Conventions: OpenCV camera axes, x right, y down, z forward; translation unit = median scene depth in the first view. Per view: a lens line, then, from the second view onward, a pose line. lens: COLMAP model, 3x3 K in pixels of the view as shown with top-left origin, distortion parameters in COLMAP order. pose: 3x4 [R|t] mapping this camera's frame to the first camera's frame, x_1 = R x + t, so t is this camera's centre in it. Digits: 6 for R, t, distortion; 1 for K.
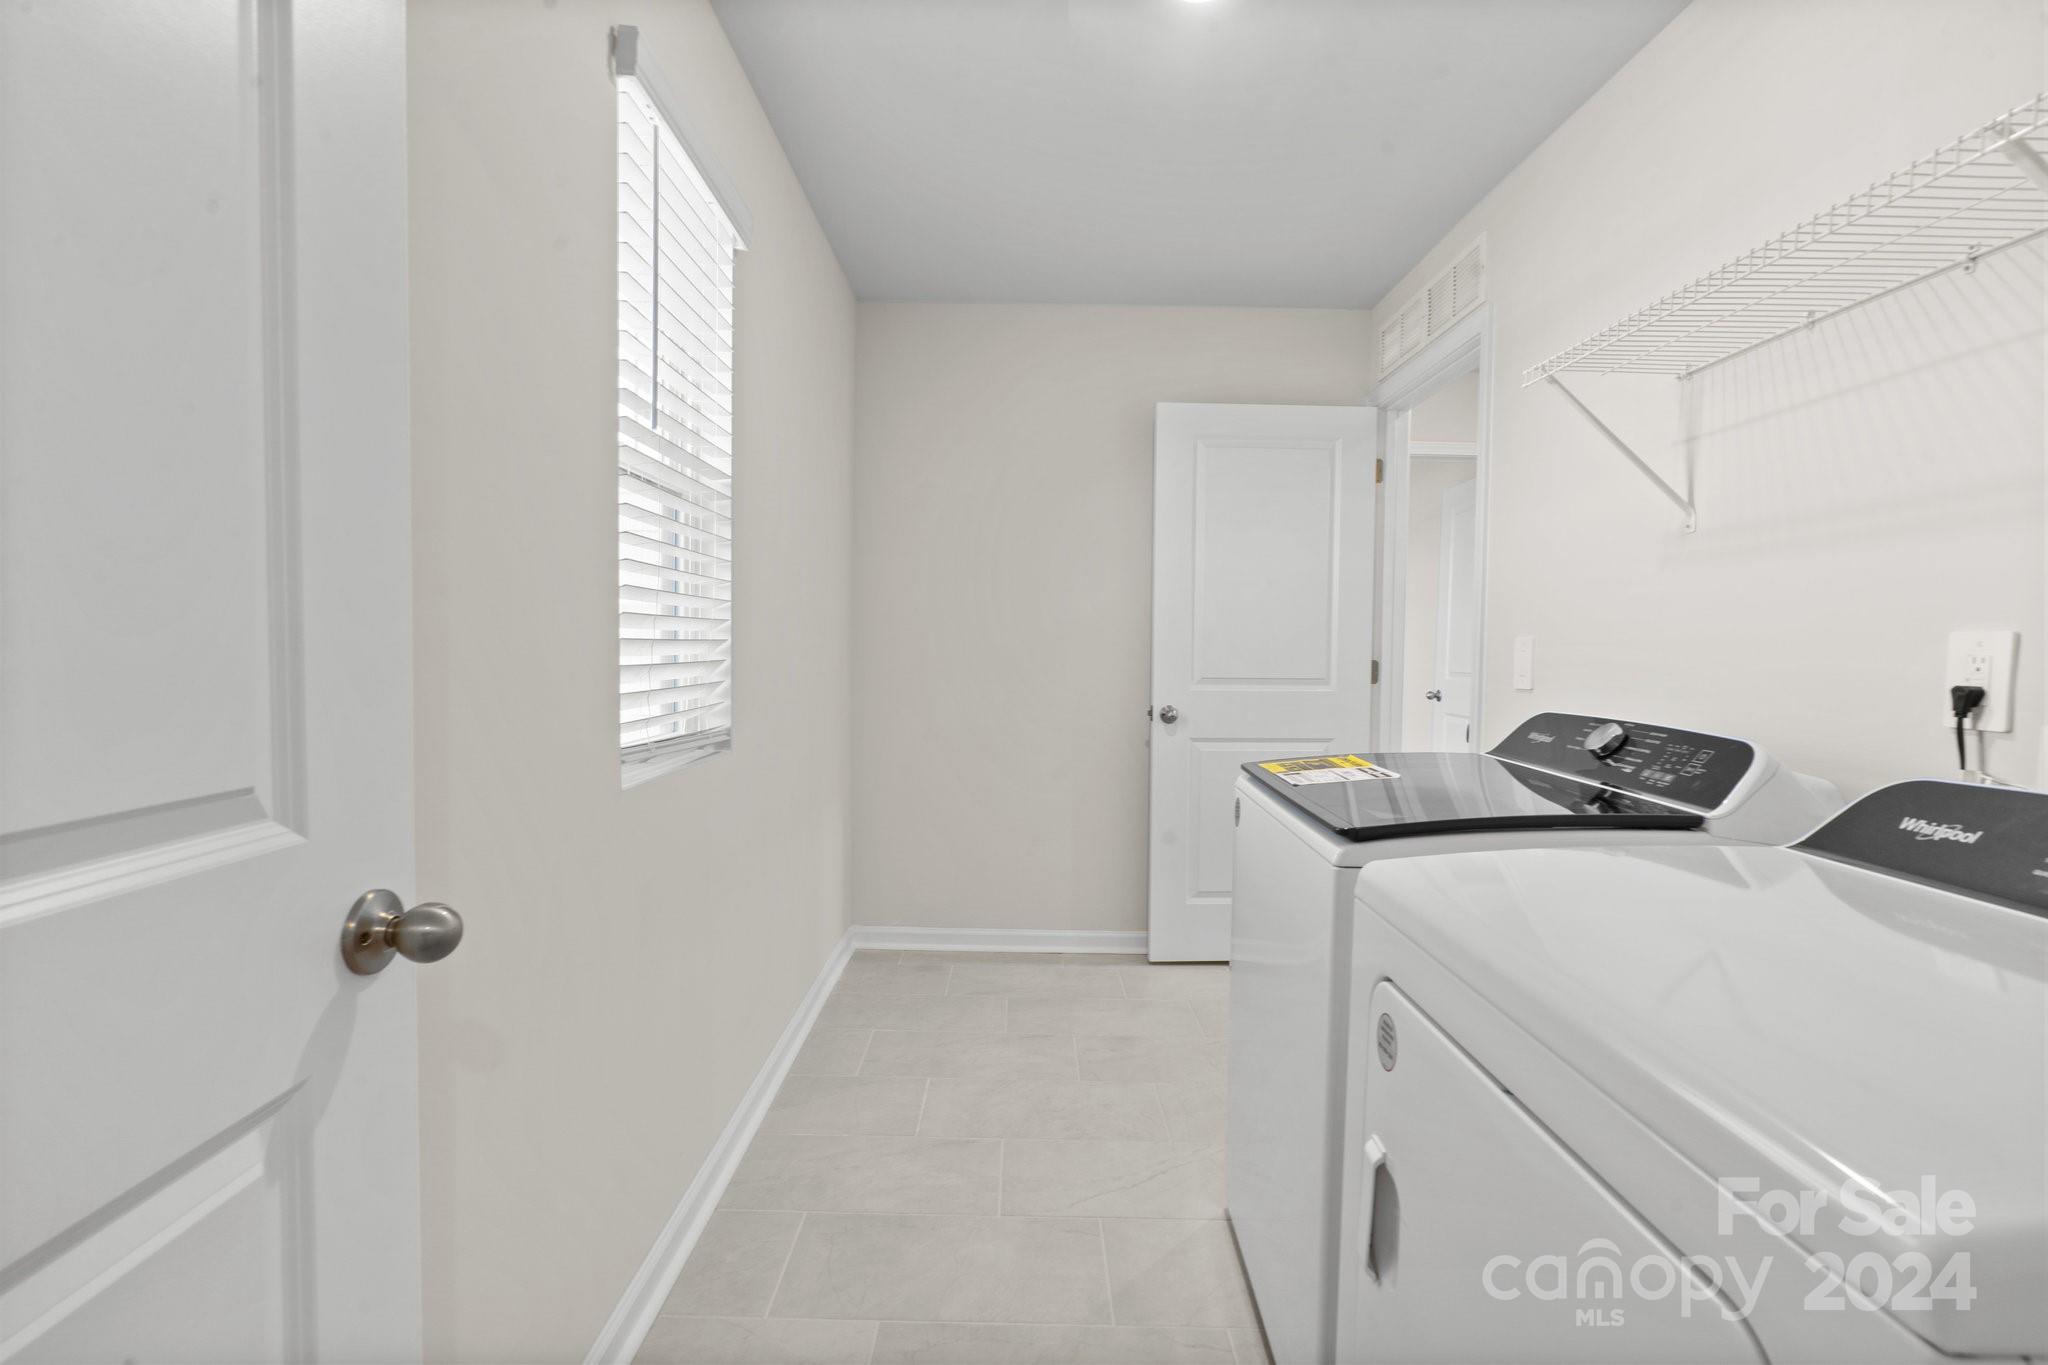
lens RADIAL K [[953.4, 0, 1015.6], [0, 953.4, 705.0], [0, 0, 1]] dist [-0.000422, 0.000397]
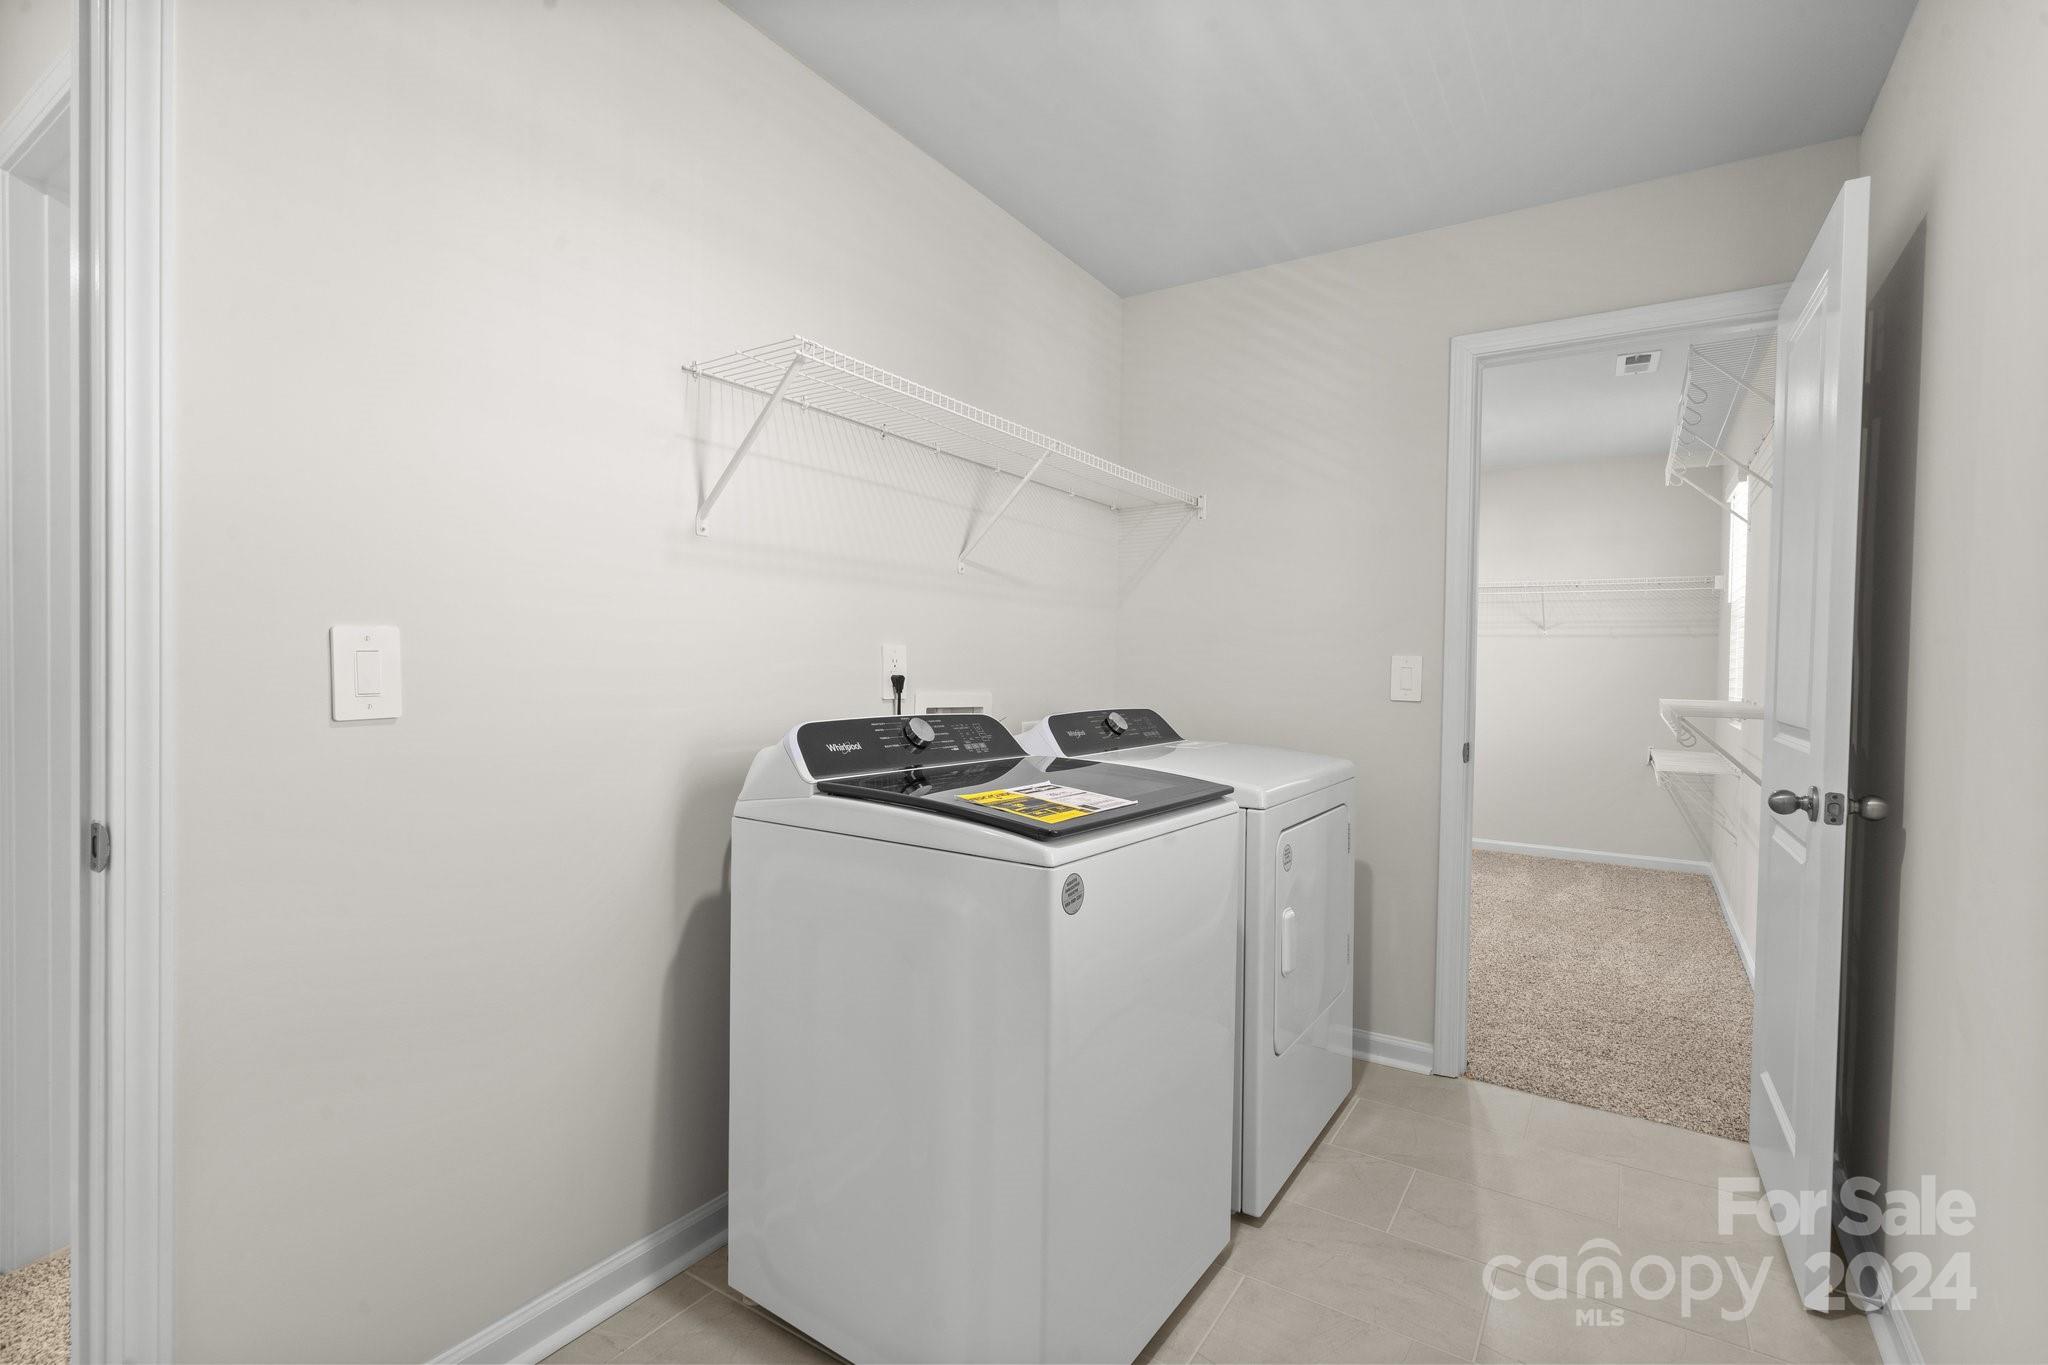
lens RADIAL K [[945.1, 0, 1018.2], [0, 945.1, 682.4], [0, 0, 1]] dist [-0.000911, 0.000725]
pose [[-0.838990, -0.036944, 0.542891, -0.136089], [0.009835, 0.996500, 0.083012, -0.130851], [-0.544058, 0.074986, -0.835690, 2.039155]]
